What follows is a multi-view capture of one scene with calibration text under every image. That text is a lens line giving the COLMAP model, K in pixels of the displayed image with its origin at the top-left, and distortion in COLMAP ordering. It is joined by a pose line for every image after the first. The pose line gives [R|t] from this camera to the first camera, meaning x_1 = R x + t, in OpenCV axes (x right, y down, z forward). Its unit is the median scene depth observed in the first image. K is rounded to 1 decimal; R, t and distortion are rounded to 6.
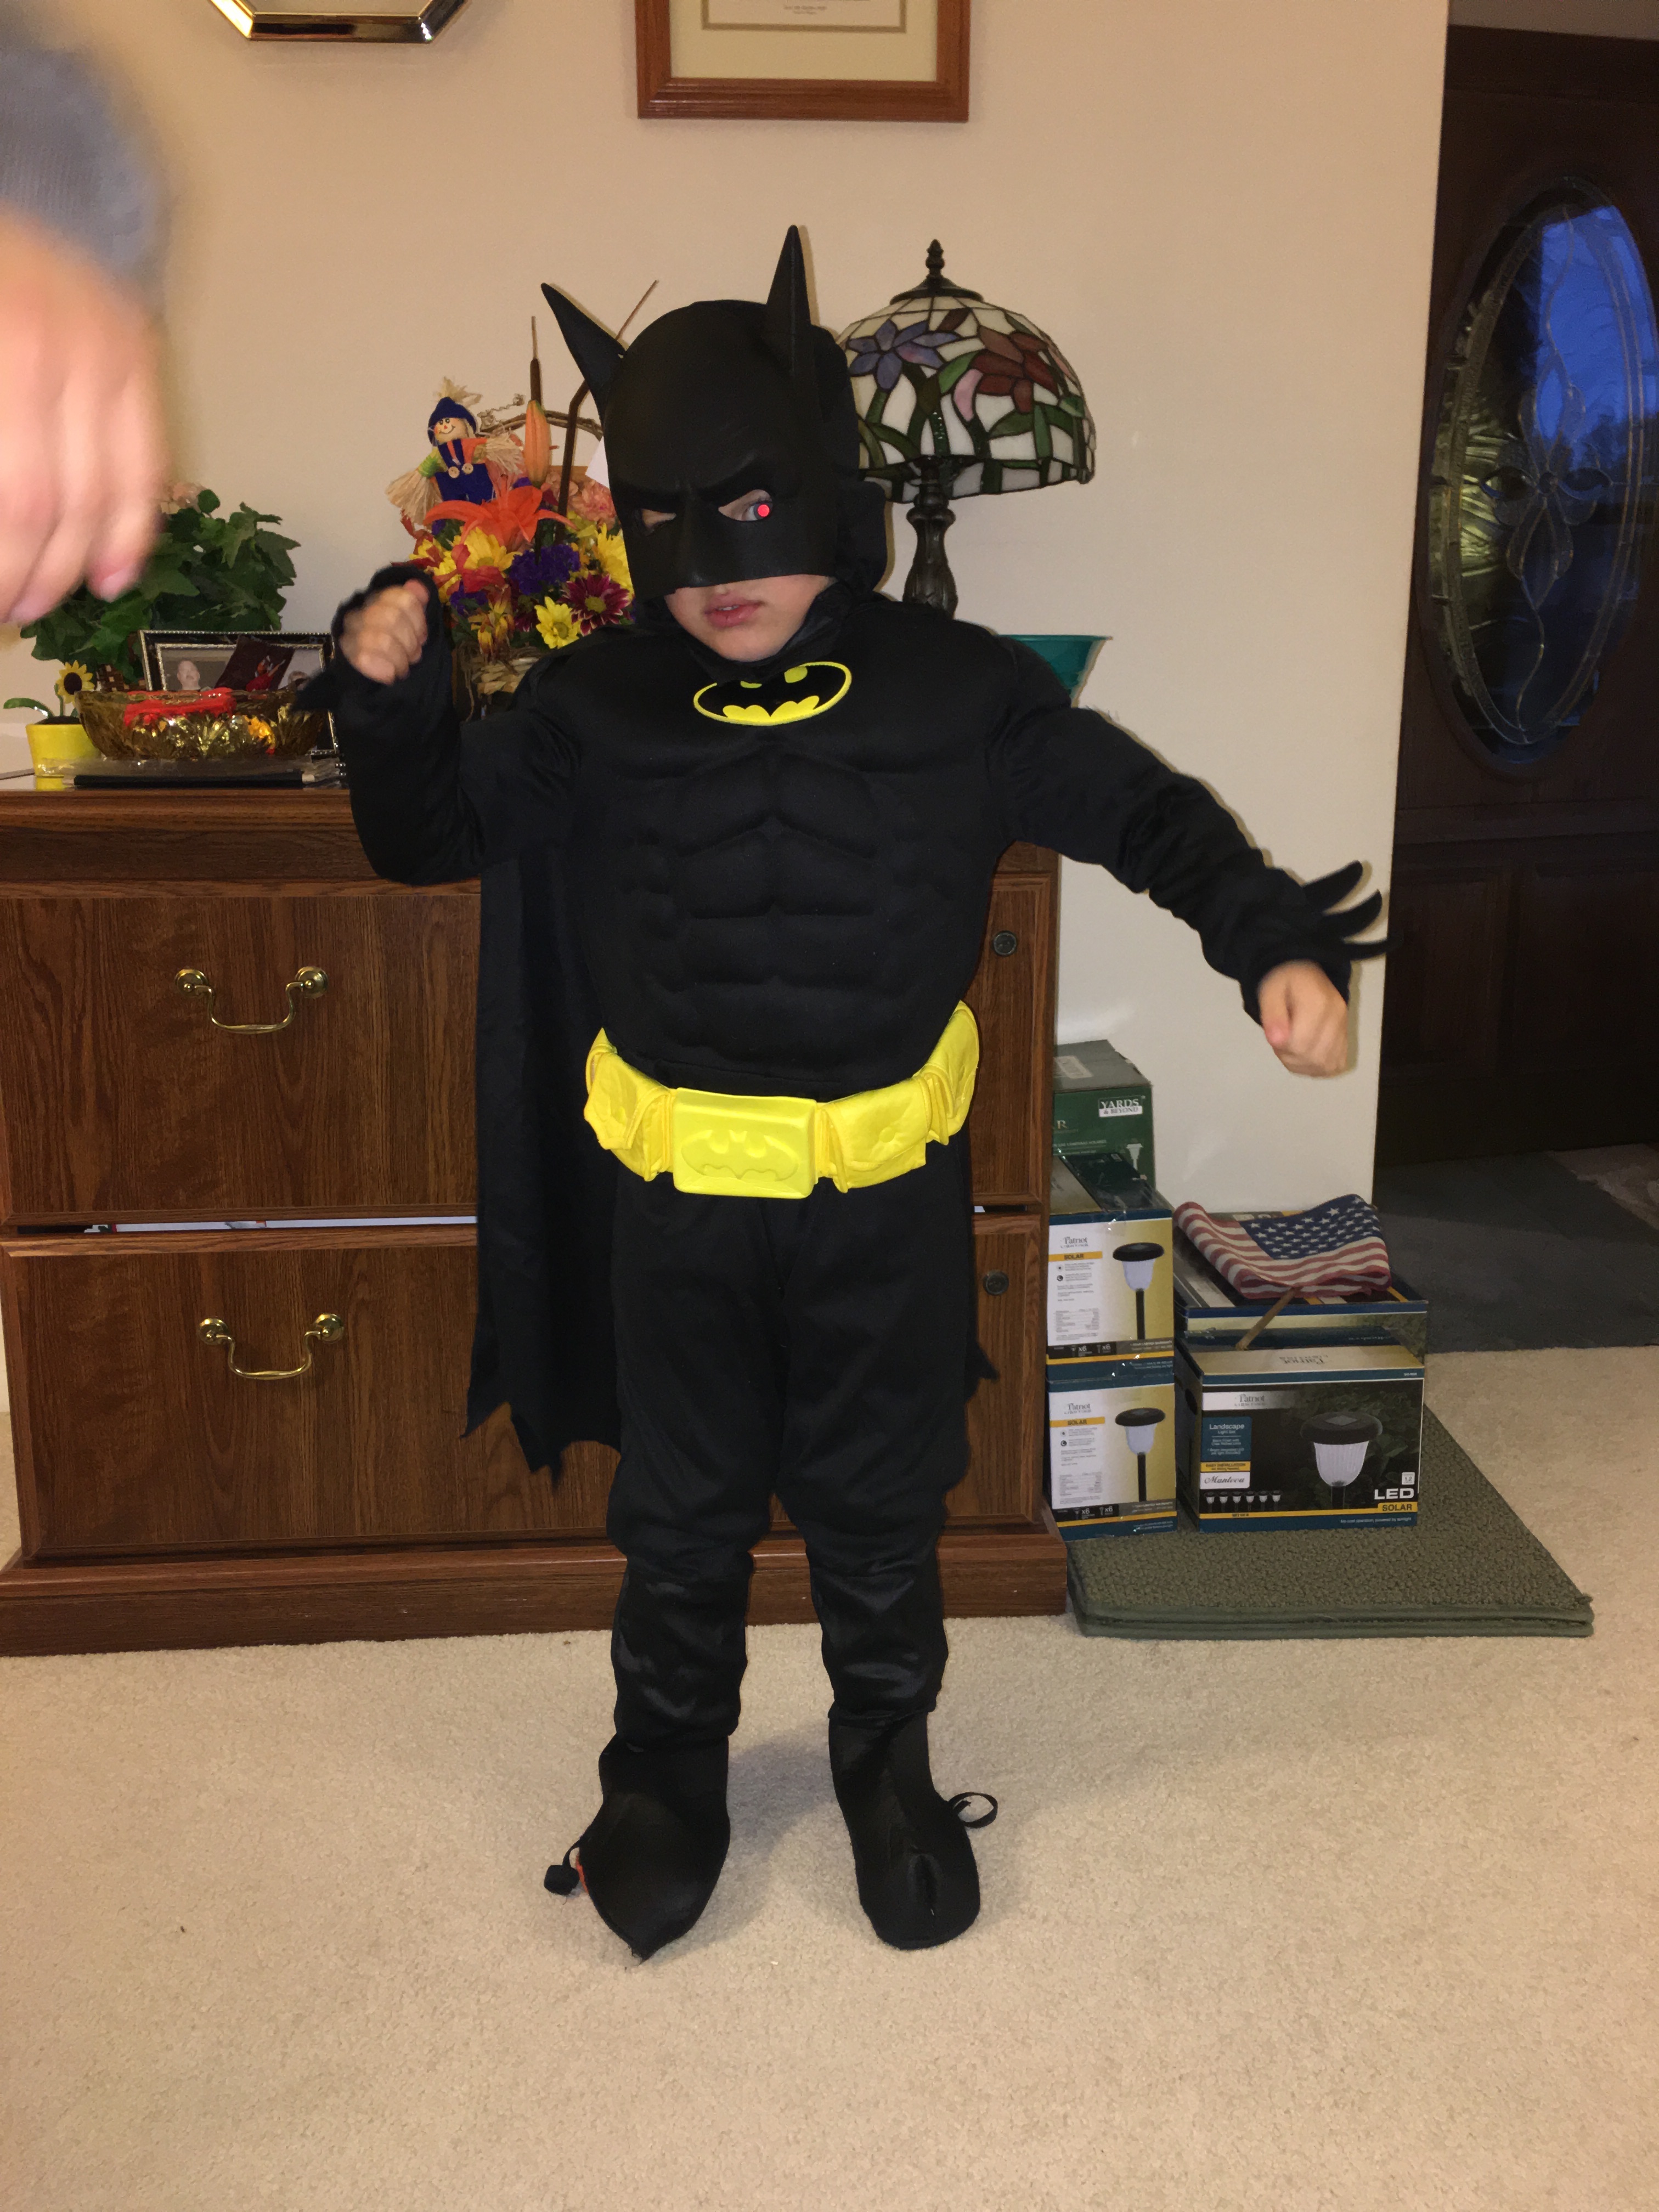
lens RADIAL K [[1891.1, 0, 833.3], [0, 1891.1, 1076.6], [0, 0, 1]] dist [0.089111, -0.133633]
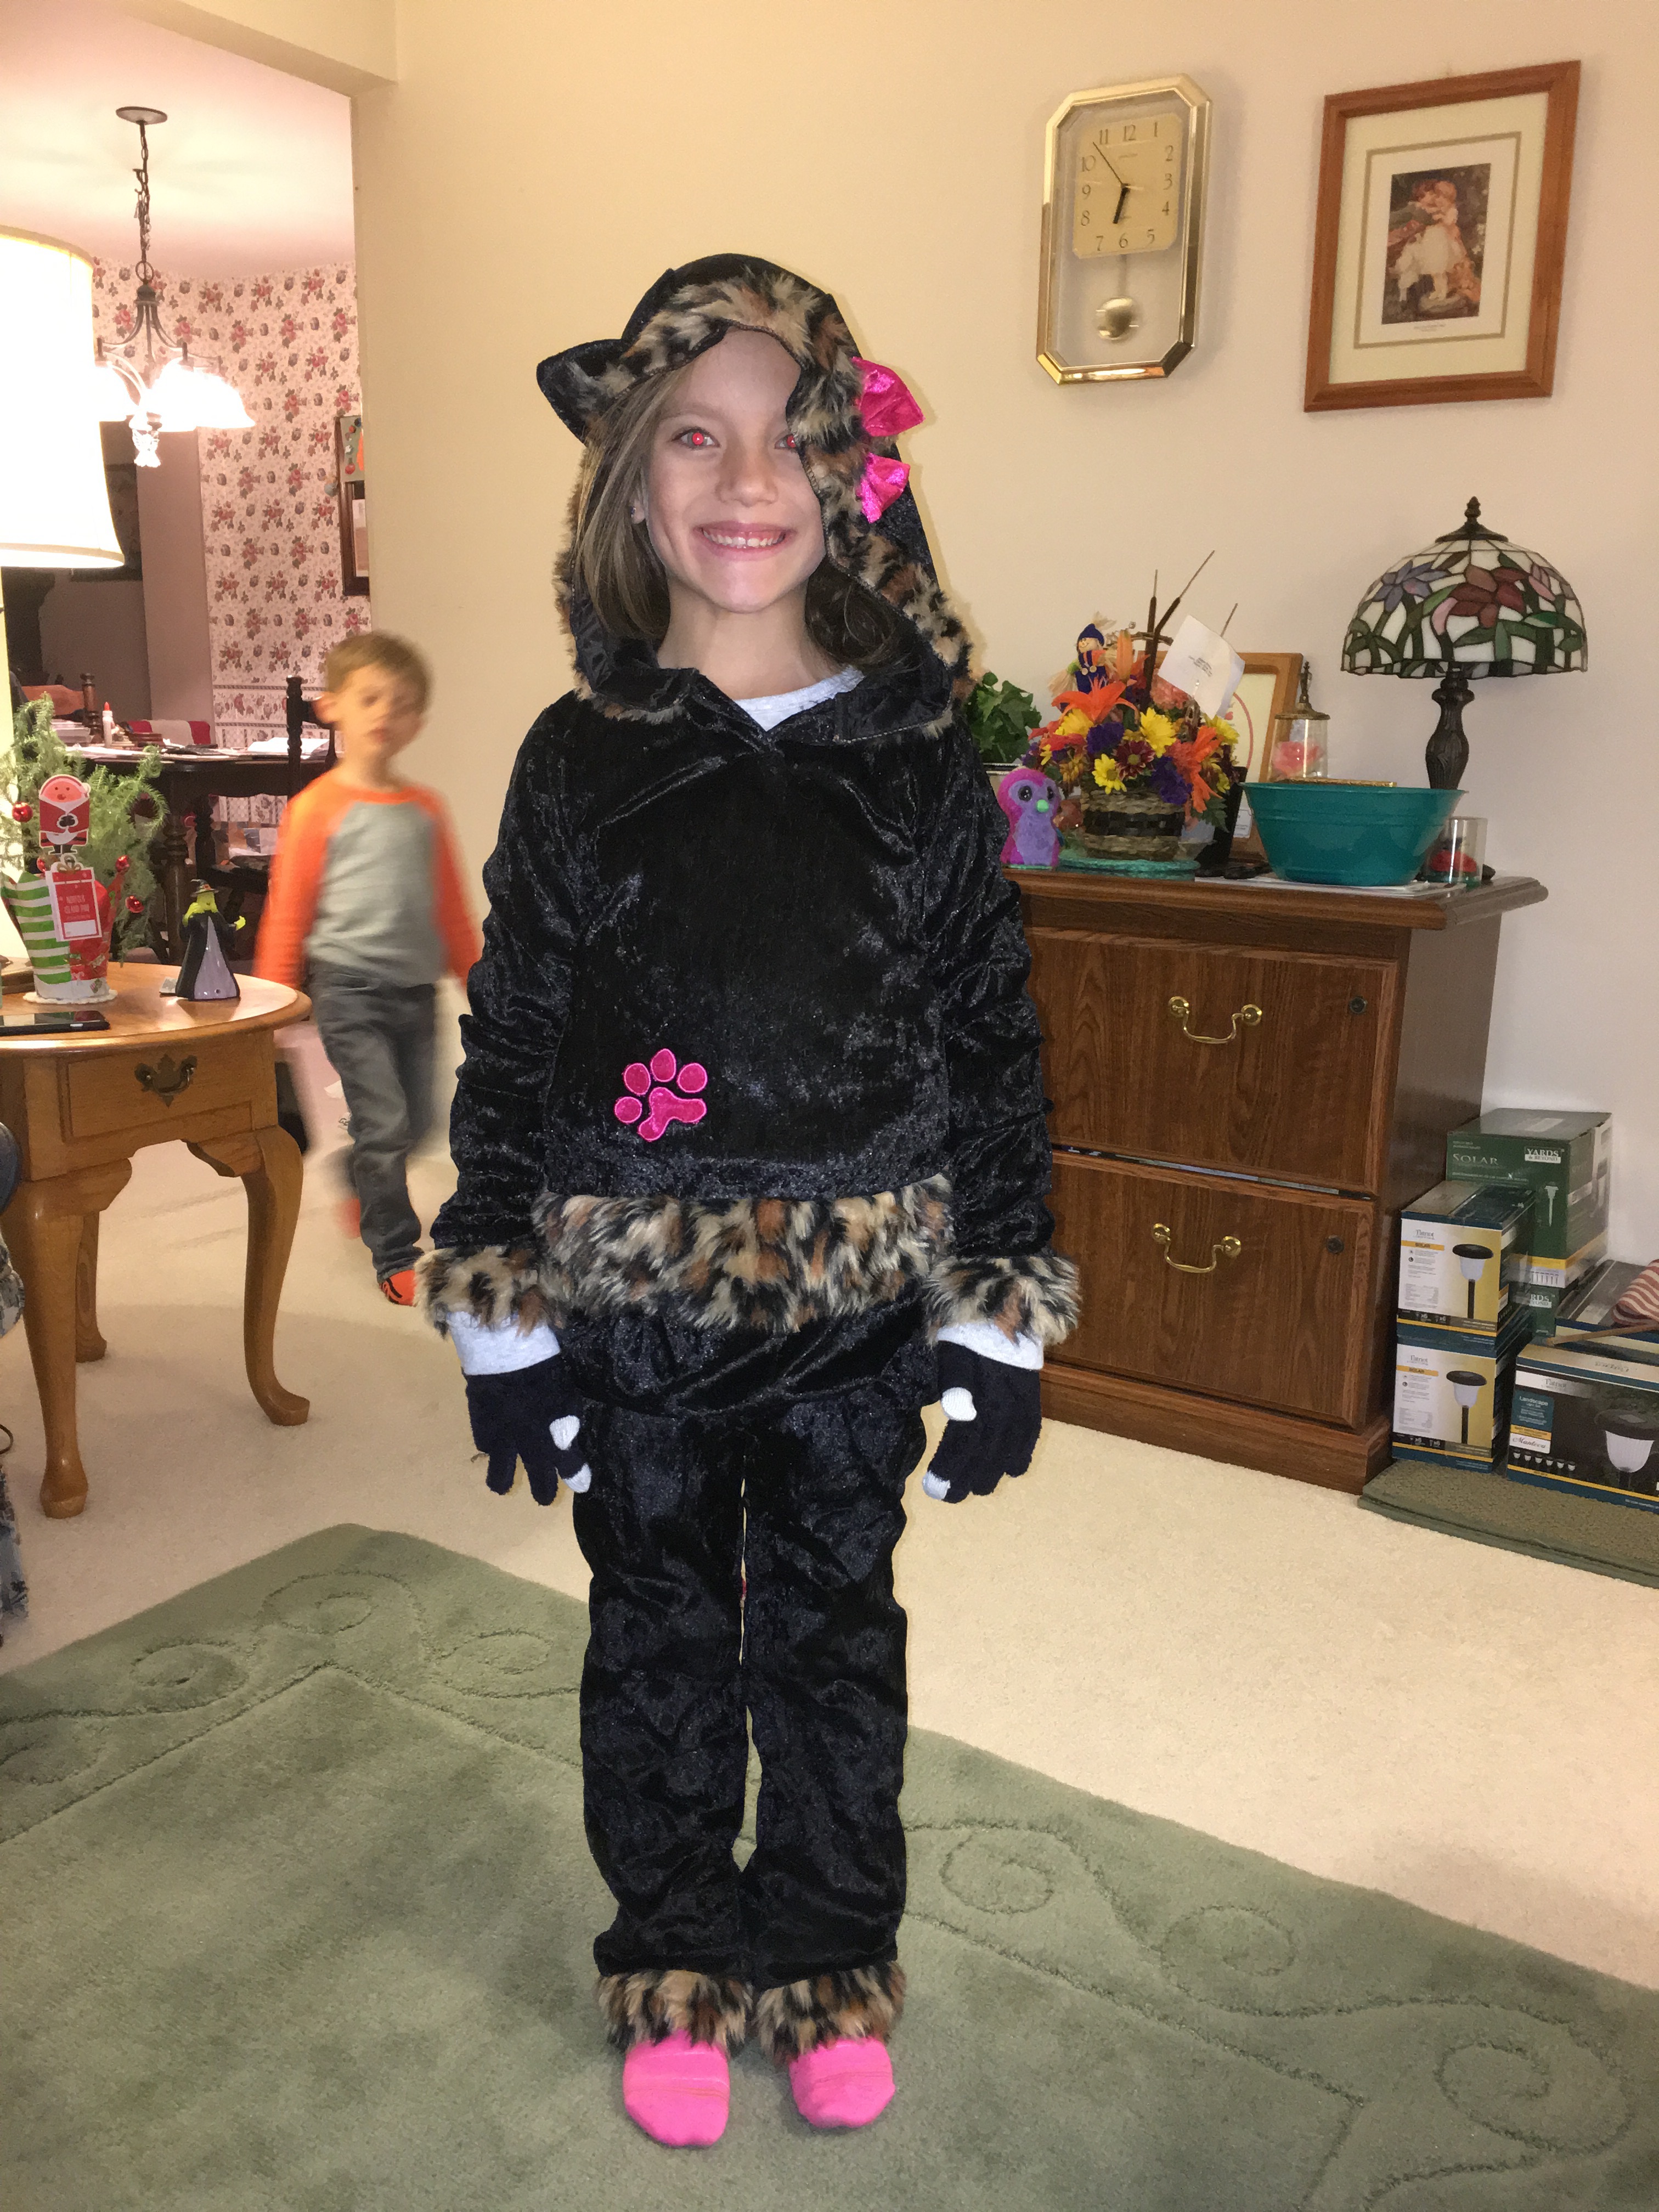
lens RADIAL K [[1891.1, 0, 833.3], [0, 1891.1, 1076.6], [0, 0, 1]] dist [0.089111, -0.133633]
pose [[0.813548, 0.138280, -0.564817, 0.539918], [-0.155833, 0.987631, 0.017338, 0.018145], [0.560228, 0.073912, 0.825034, -0.368553]]
